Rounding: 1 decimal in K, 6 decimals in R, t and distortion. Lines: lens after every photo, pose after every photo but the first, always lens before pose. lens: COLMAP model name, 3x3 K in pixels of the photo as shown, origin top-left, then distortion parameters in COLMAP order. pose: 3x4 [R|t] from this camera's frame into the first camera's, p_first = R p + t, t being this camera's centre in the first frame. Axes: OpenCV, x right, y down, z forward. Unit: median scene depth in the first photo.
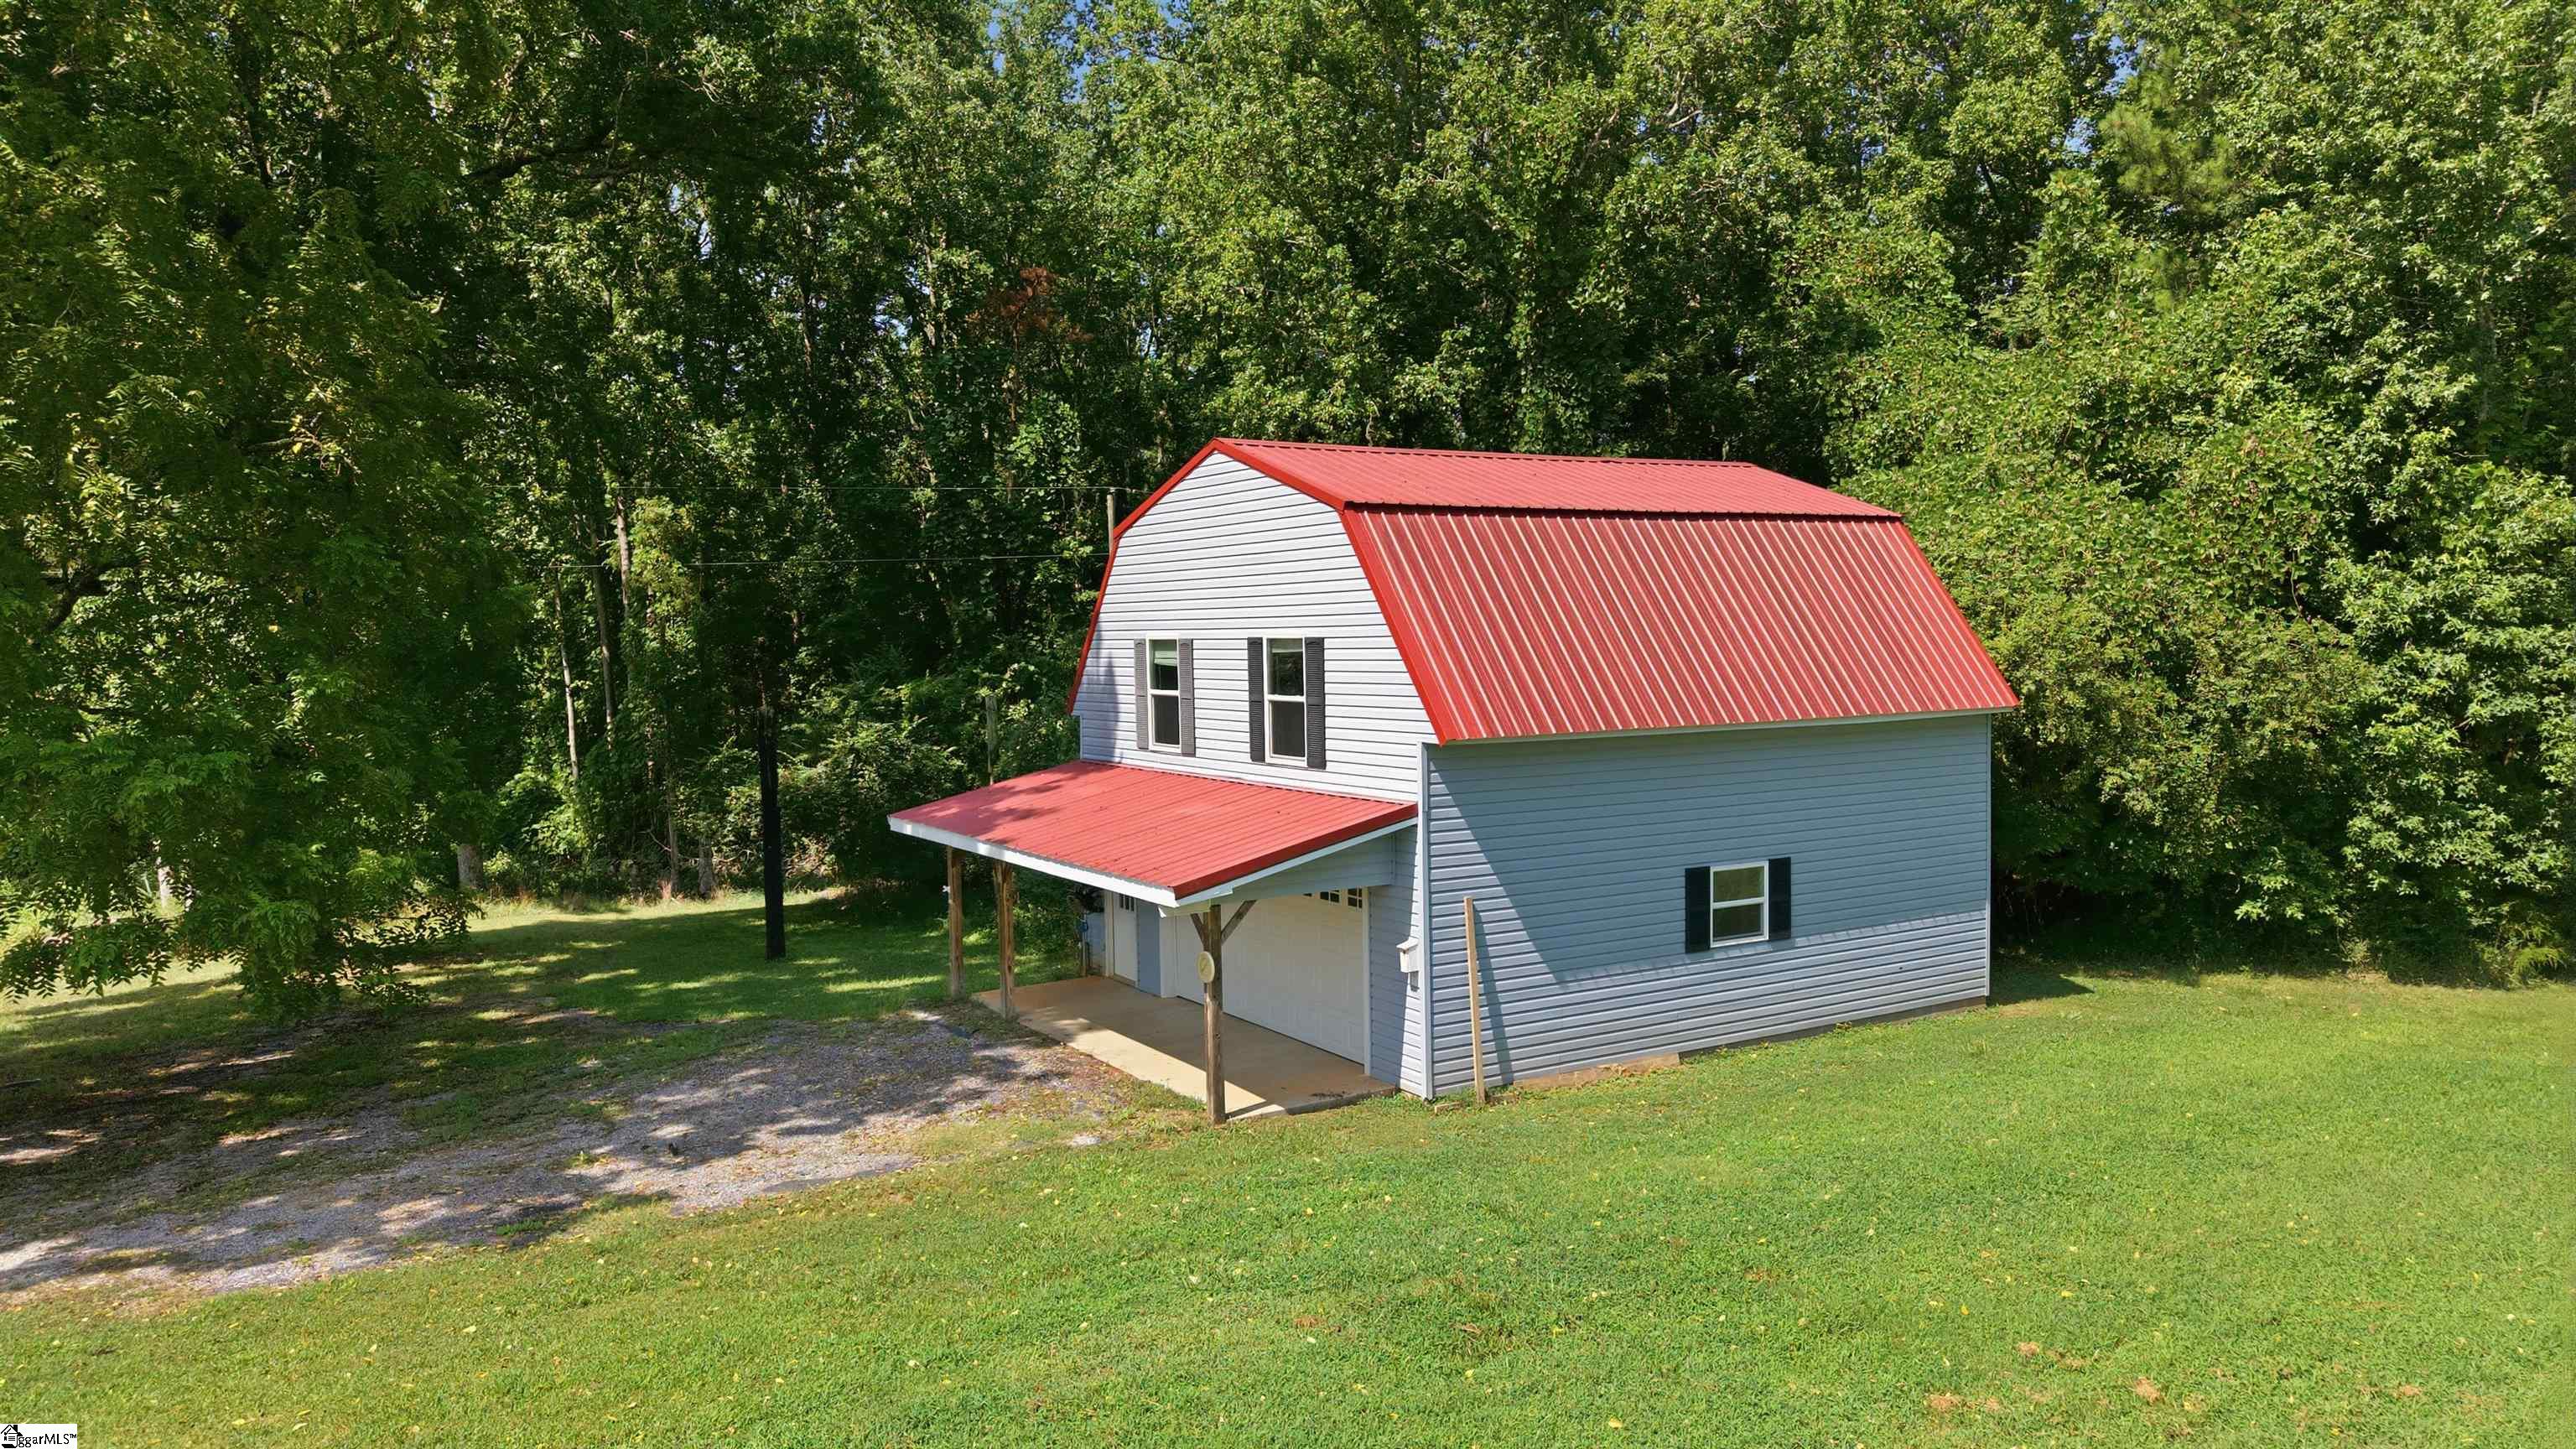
lens RADIAL K [[1715.5, 0, 1293.6], [0, 1715.5, 724.1], [0, 0, 1]] dist [-0.008805, -0.000347]
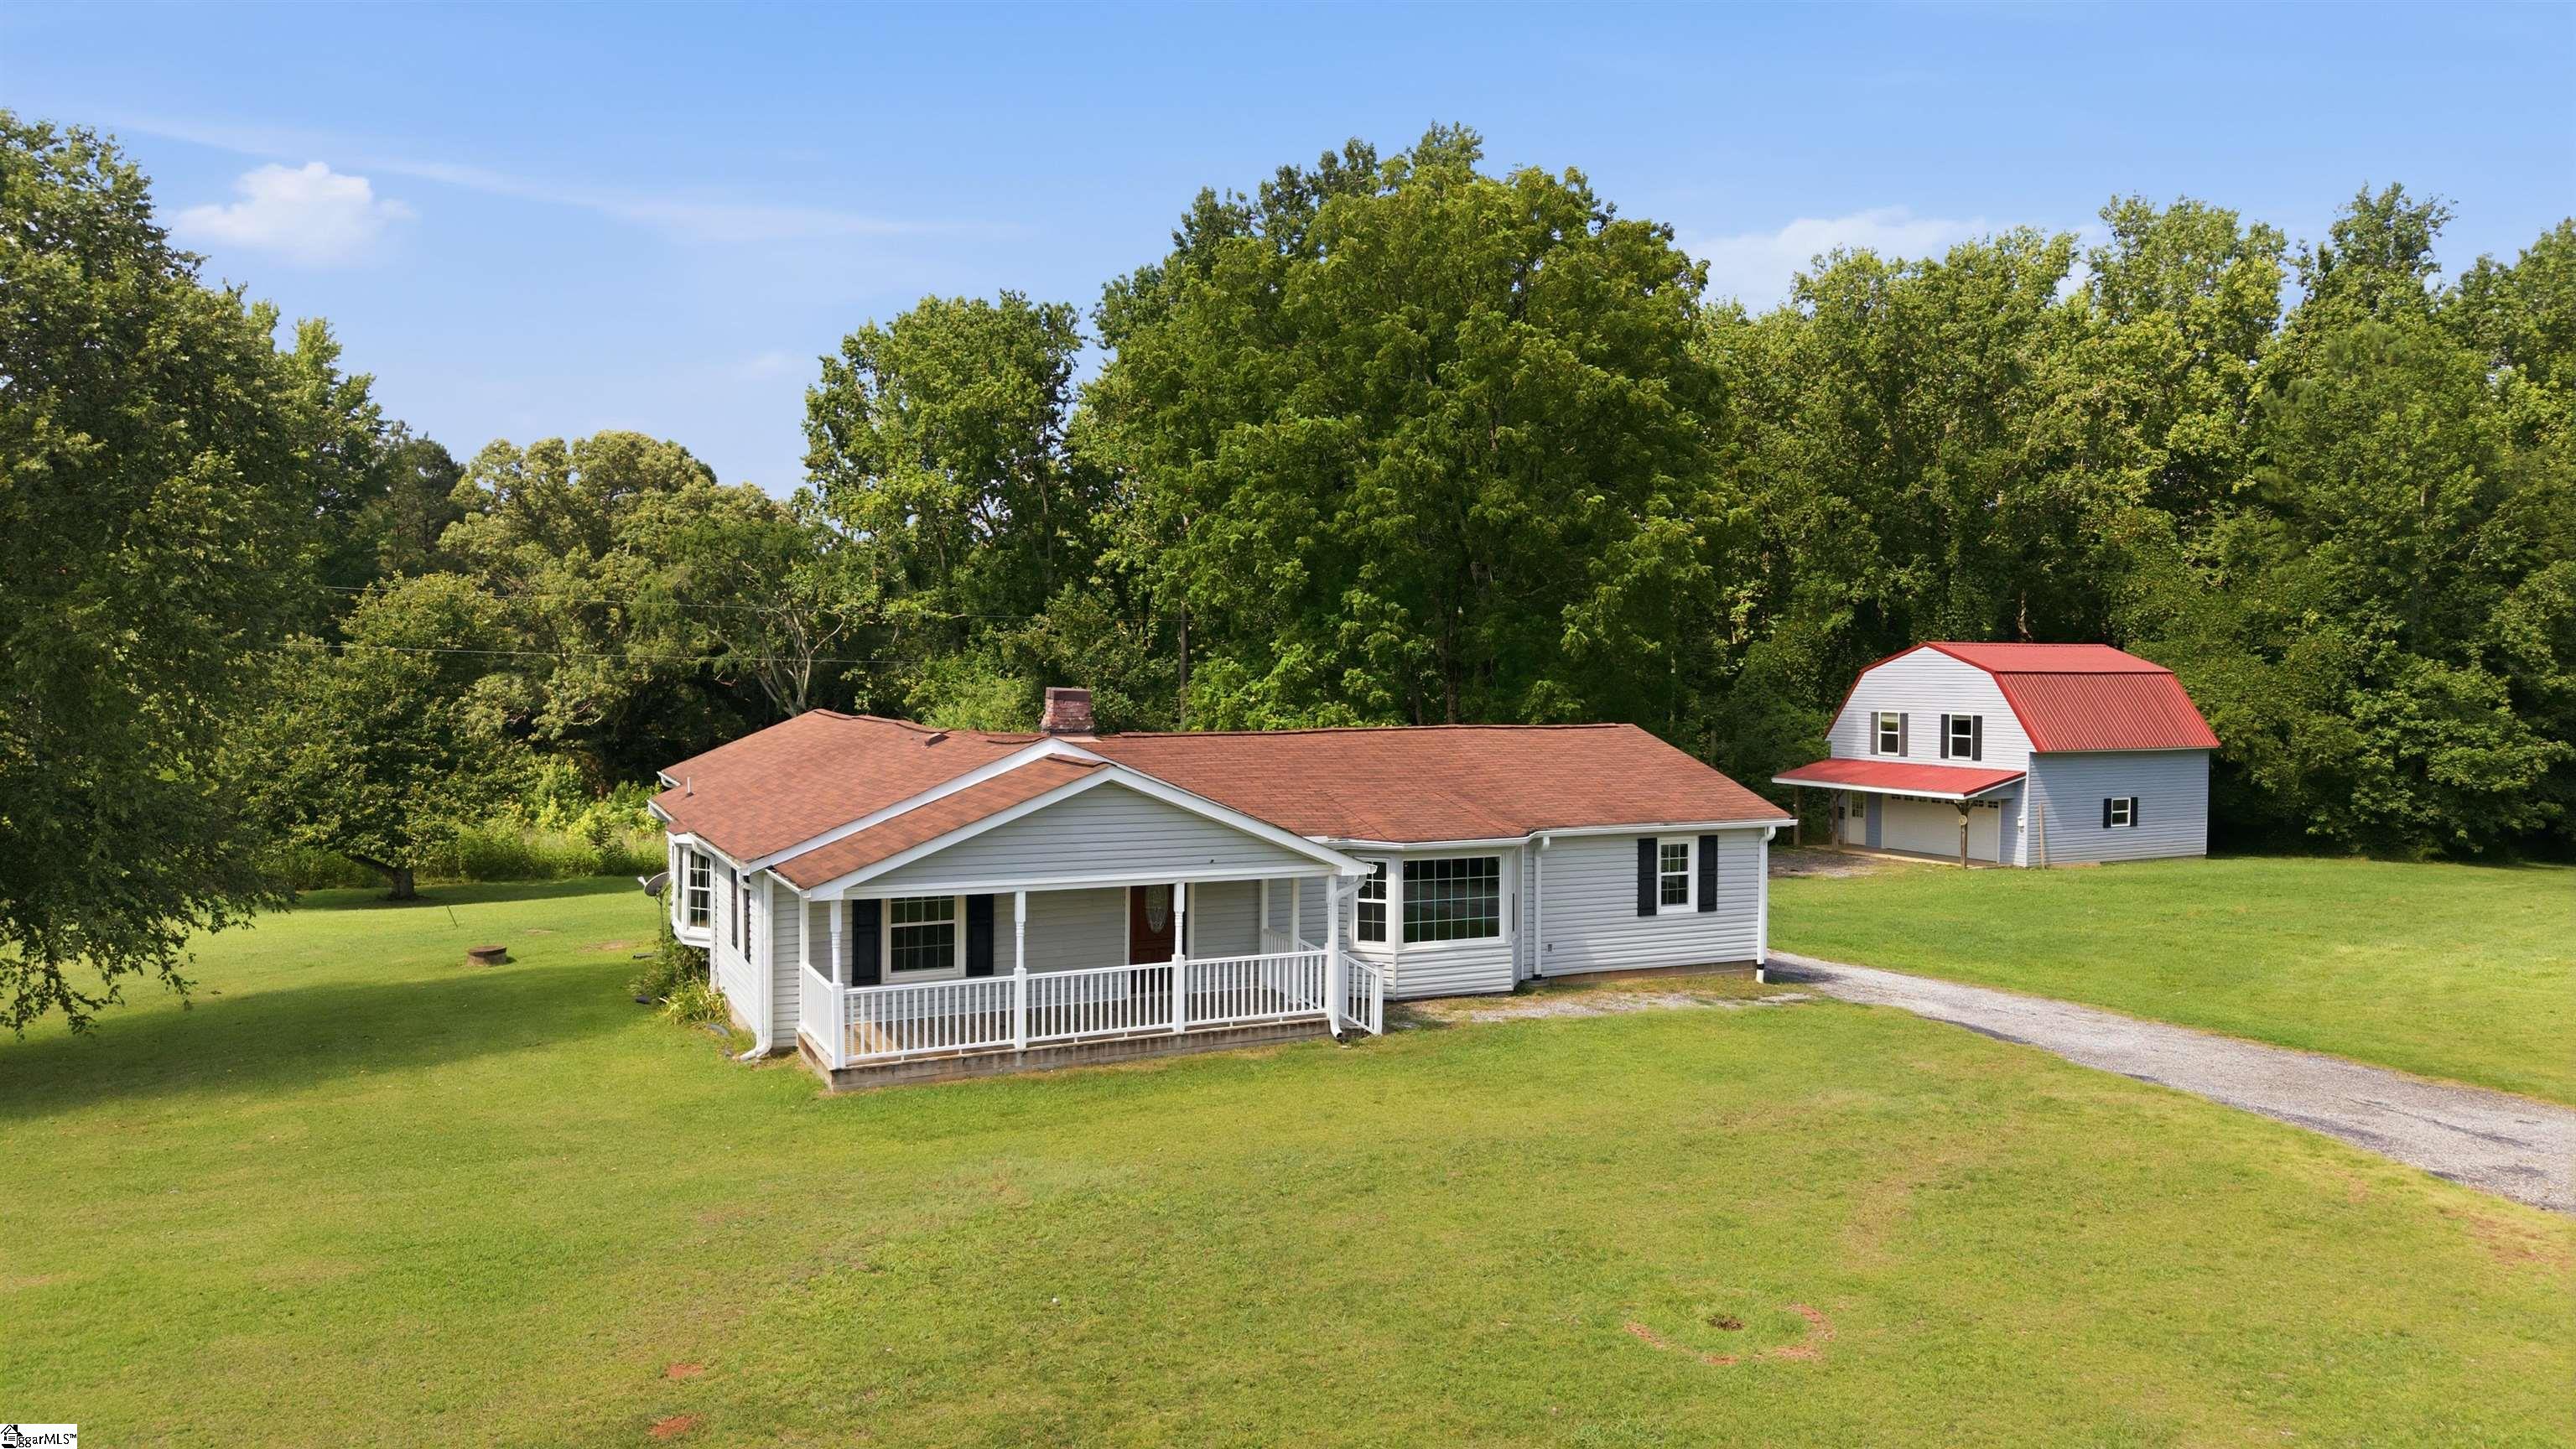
lens RADIAL K [[1715.5, 0, 1282.2], [0, 1715.5, 722.3], [0, 0, 1]] dist [-0.008805, -0.000347]
pose [[0.997527, 0.024590, -0.065844, -0.809223], [-0.025867, 0.999492, -0.018614, 0.038102], [0.065353, 0.020271, 0.997656, -1.651560]]
